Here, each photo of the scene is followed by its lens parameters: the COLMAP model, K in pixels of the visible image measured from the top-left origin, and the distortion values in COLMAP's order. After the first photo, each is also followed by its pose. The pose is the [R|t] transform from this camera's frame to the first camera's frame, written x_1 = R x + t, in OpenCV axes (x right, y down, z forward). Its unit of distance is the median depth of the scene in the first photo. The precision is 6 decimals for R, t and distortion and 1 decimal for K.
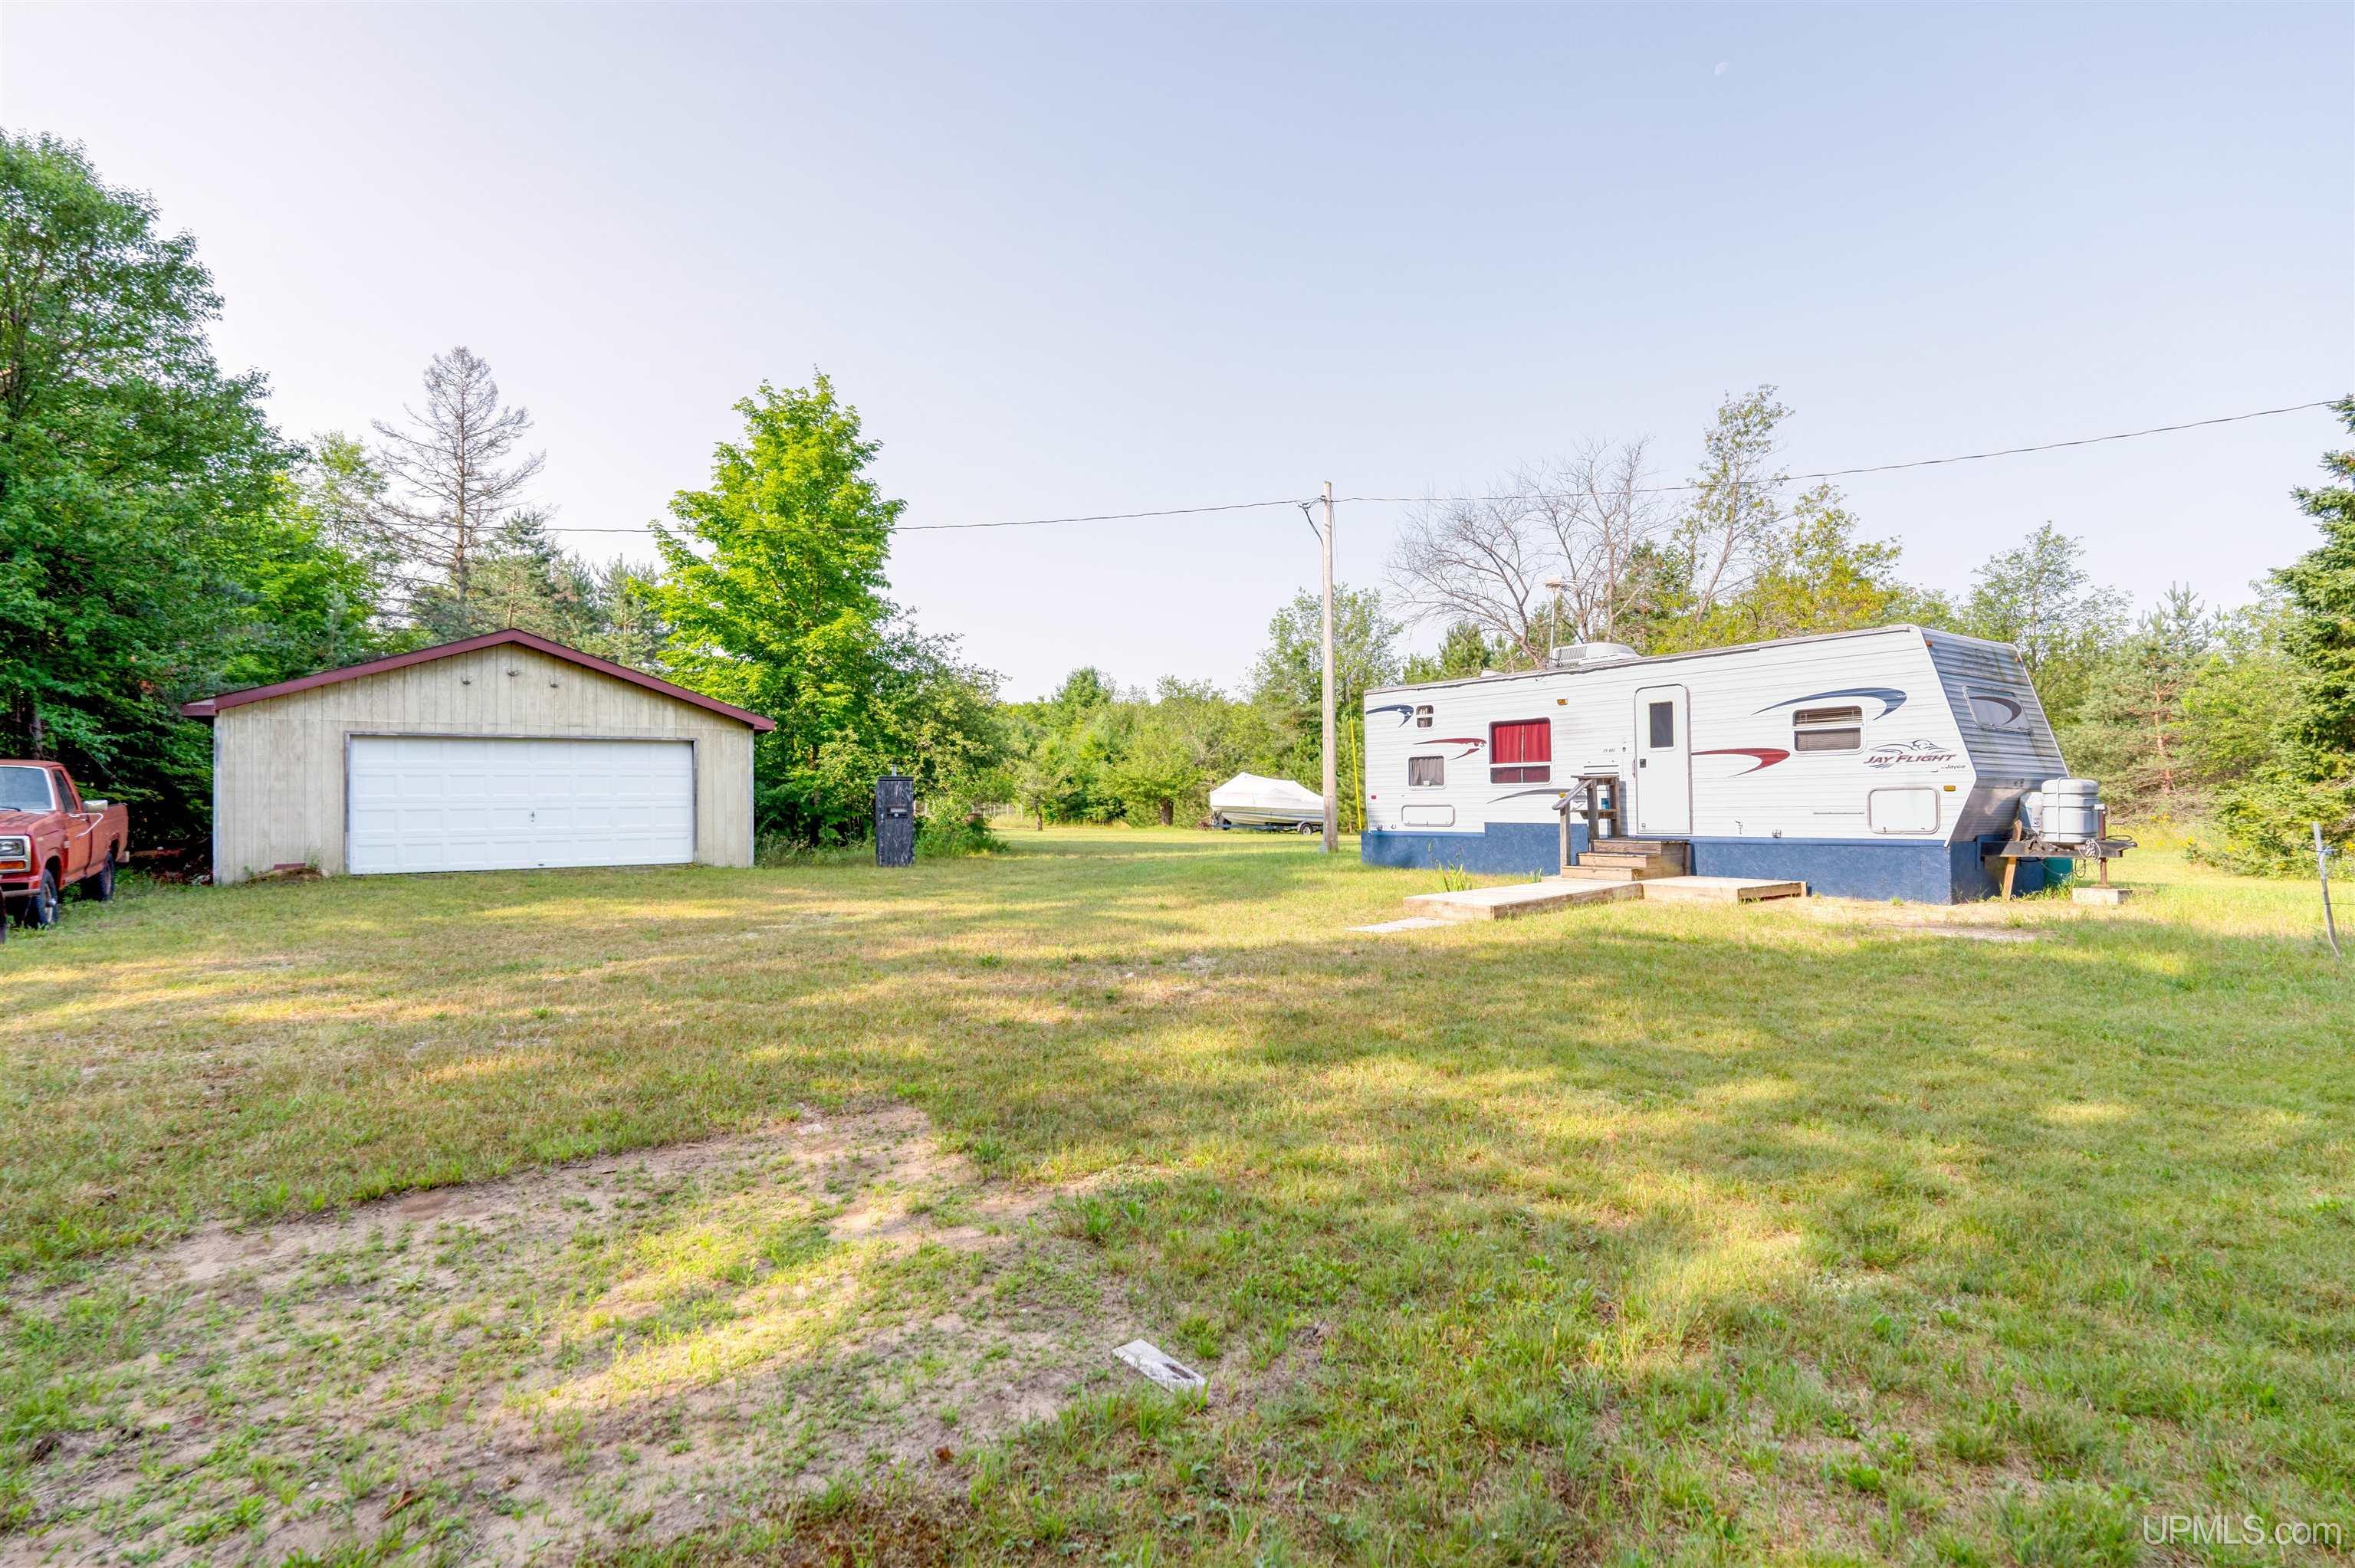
lens RADIAL K [[1183.1, 0, 1177.3], [0, 1183.1, 786.4], [0, 0, 1]] dist [-0.000769, -0.000175]
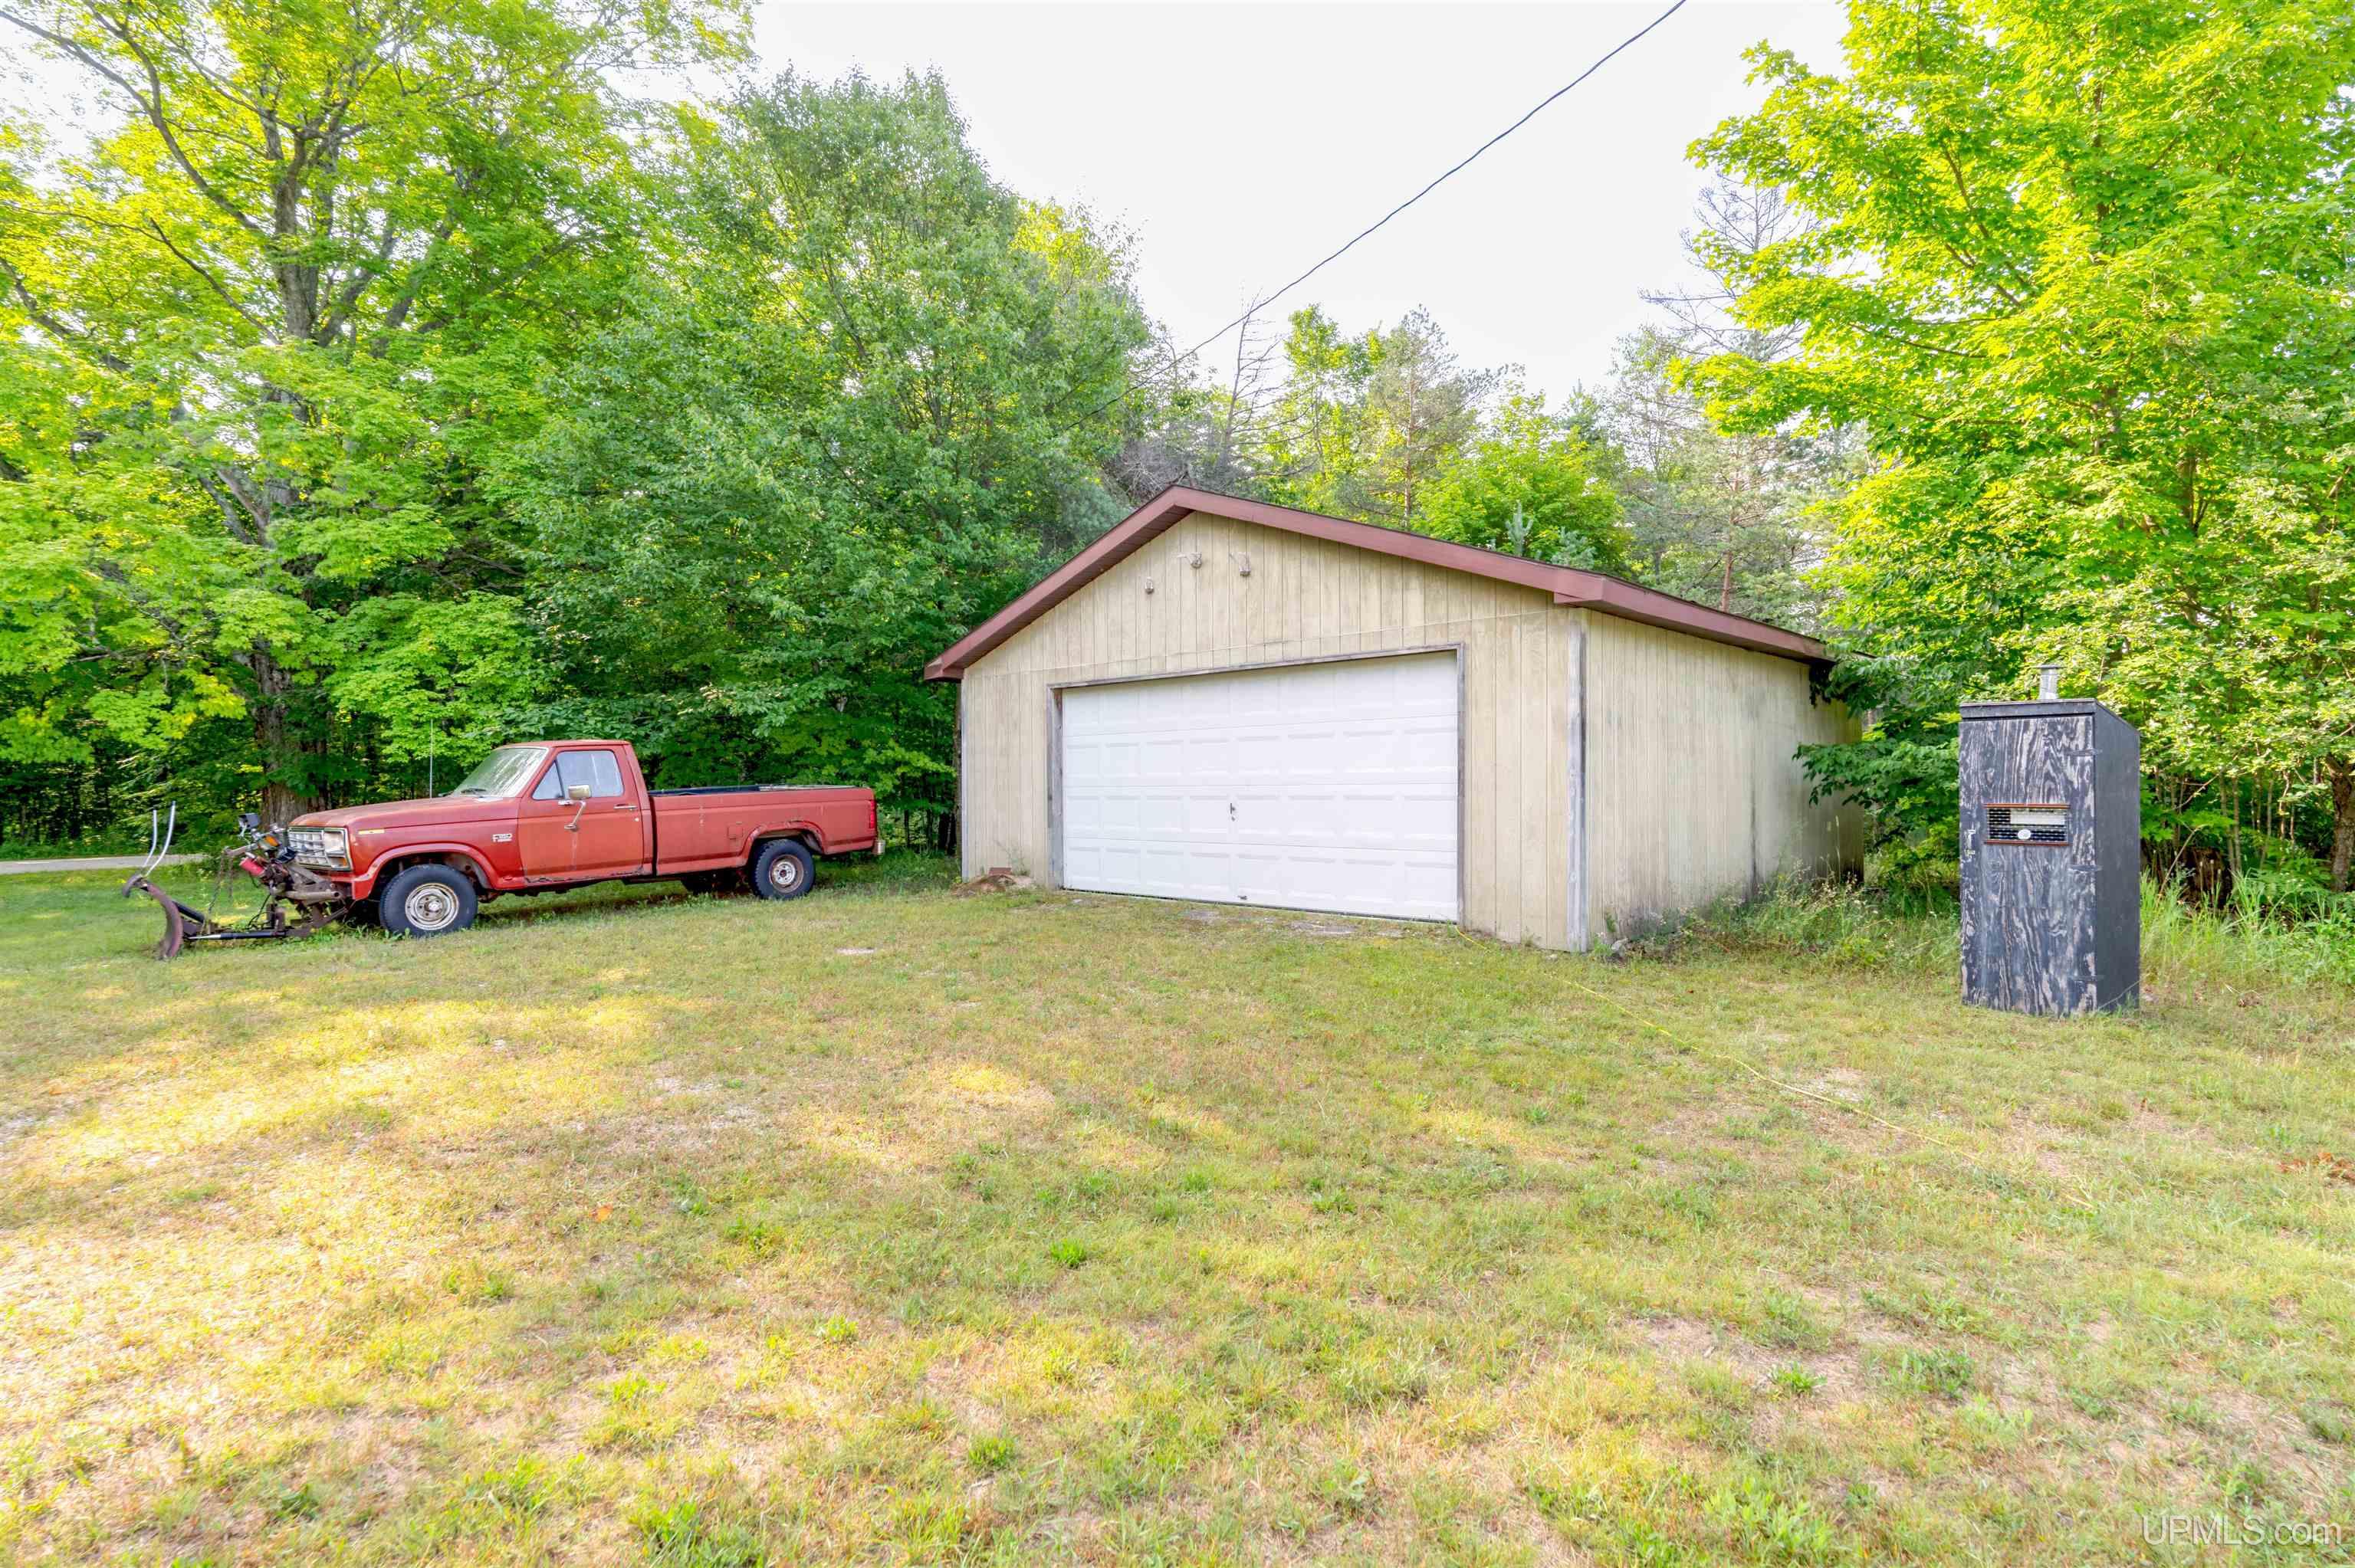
lens RADIAL K [[1183.1, 0, 1176.7], [0, 1183.1, 789.7], [0, 0, 1]] dist [-0.000769, -0.000175]
pose [[0.232525, 0.004004, -0.972582, -0.001045], [0.007994, 0.999950, 0.006028, 0.011273], [0.972558, -0.009177, 0.232481, 0.850023]]
